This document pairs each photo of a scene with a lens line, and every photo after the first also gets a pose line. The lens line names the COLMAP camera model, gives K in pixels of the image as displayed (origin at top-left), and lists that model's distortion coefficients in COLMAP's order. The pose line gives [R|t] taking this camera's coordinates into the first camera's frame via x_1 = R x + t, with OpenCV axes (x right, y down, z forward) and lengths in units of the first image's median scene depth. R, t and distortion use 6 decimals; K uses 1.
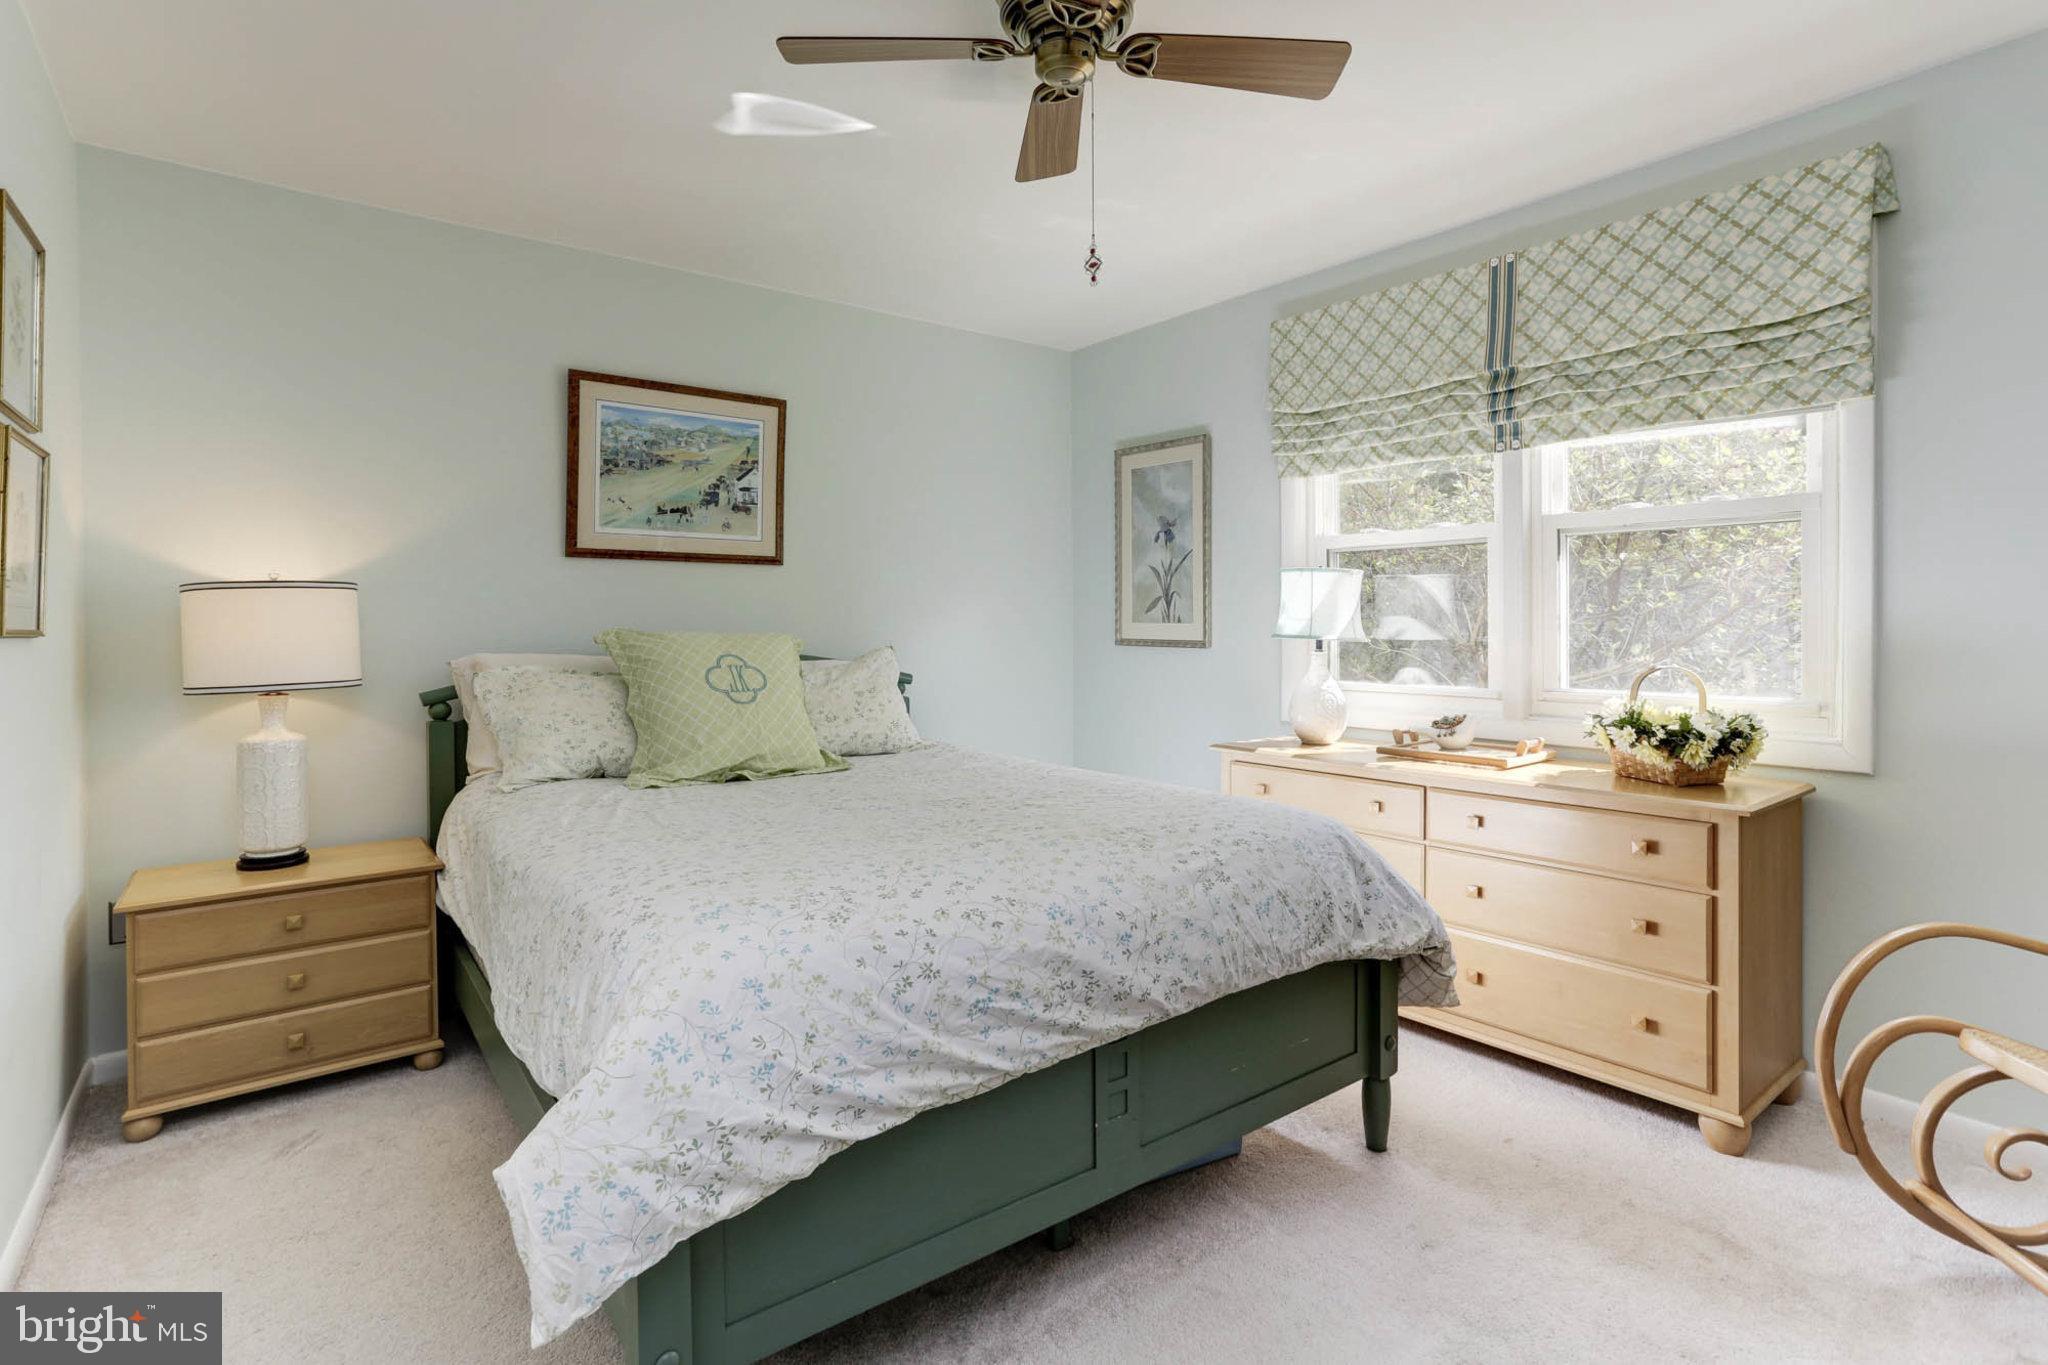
lens RADIAL K [[981.3, 0, 1021.0], [0, 981.3, 668.9], [0, 0, 1]] dist [-0.072242, 0.038646]
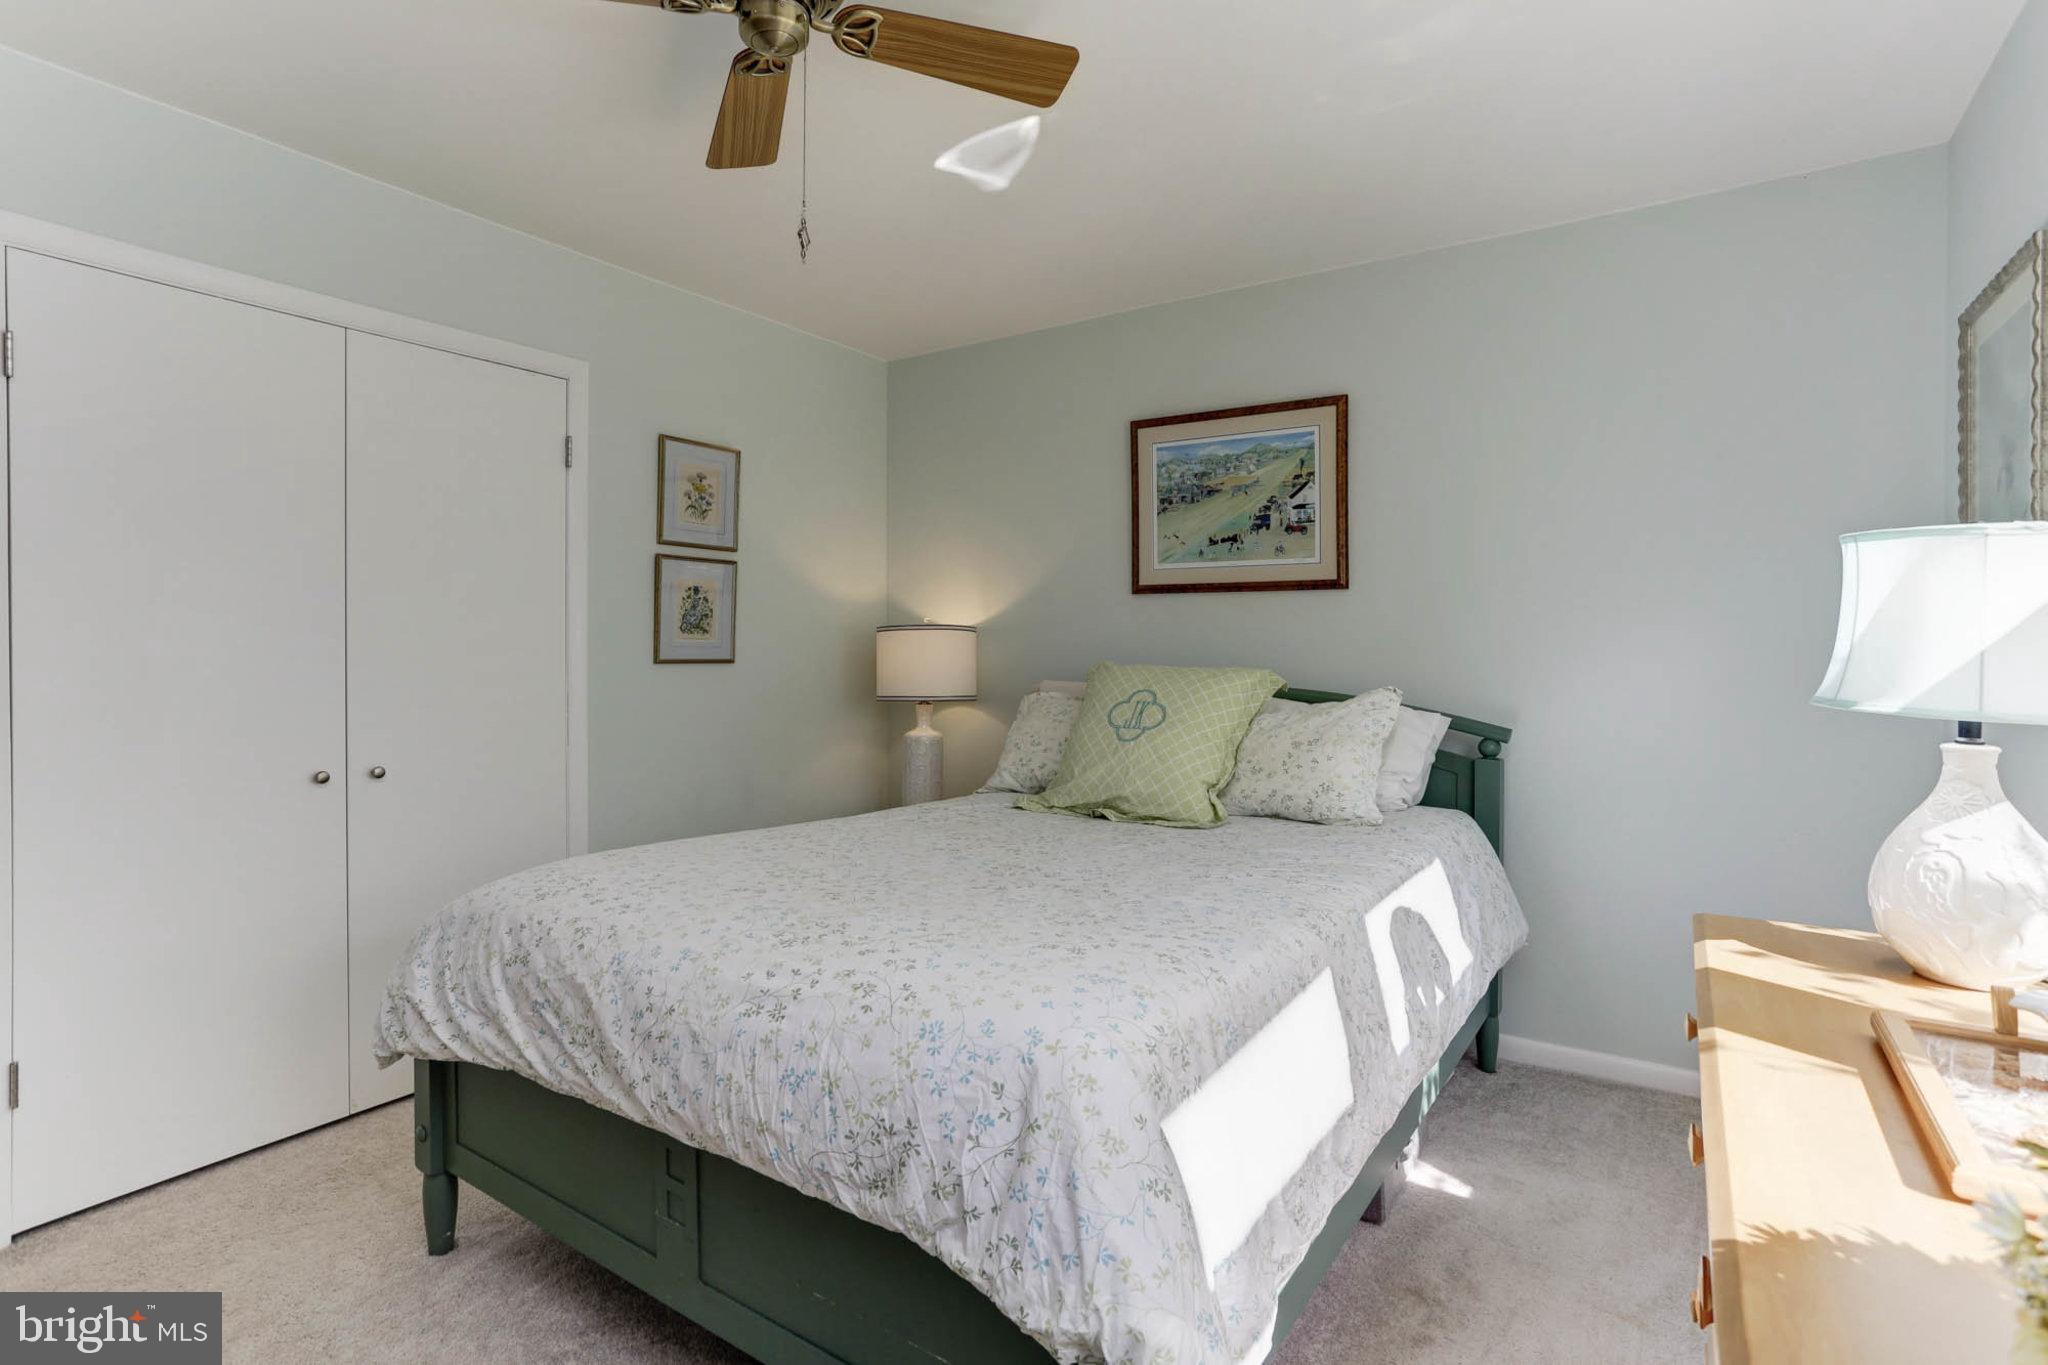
lens RADIAL K [[999.5, 0, 1032.6], [0, 999.5, 667.9], [0, 0, 1]] dist [-0.053162, 0.036086]
pose [[0.338479, 0.018665, -0.940789, 0.527611], [-0.044760, 0.998991, 0.003716, -0.031050], [0.939909, 0.040852, 0.338973, 0.498392]]
